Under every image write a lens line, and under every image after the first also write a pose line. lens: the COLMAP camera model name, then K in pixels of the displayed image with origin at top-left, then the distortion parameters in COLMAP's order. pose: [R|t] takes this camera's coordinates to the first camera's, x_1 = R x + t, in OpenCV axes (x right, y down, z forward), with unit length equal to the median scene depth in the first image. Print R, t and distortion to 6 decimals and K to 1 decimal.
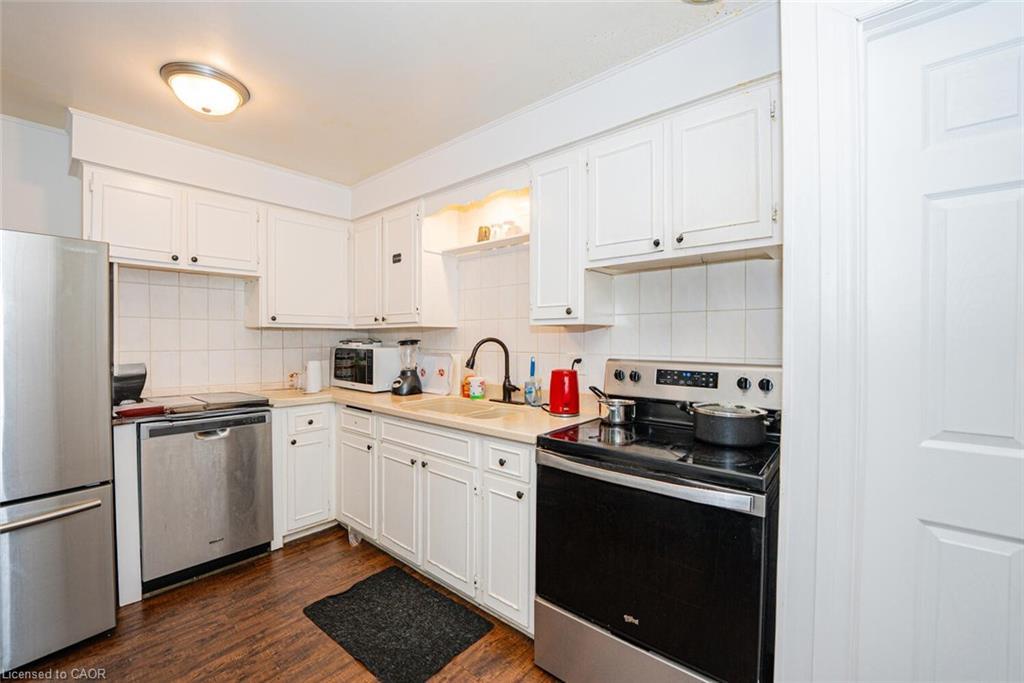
lens RADIAL K [[422.7, 0, 513.4], [0, 422.7, 341.8], [0, 0, 1]] dist [-0.012284, 0.000148]
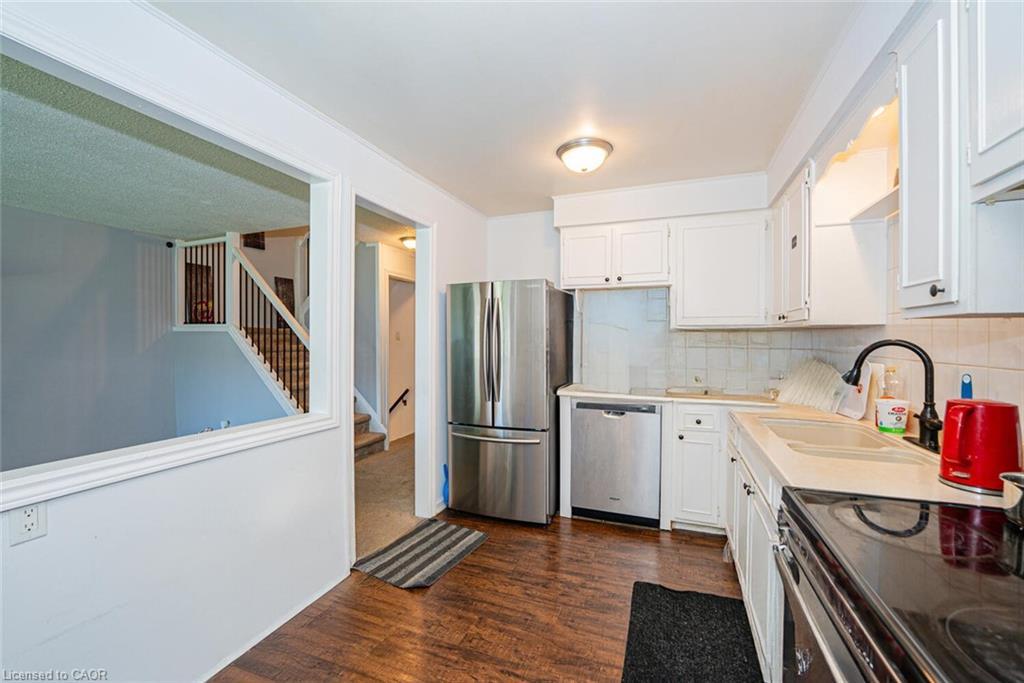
lens RADIAL K [[422.7, 0, 510.3], [0, 422.7, 345.7], [0, 0, 1]] dist [-0.012284, 0.000148]
pose [[0.341618, 0.015603, -0.939709, 0.341794], [-0.010792, 0.999861, 0.012678, -0.002085], [0.939777, 0.005810, 0.341739, 0.236149]]
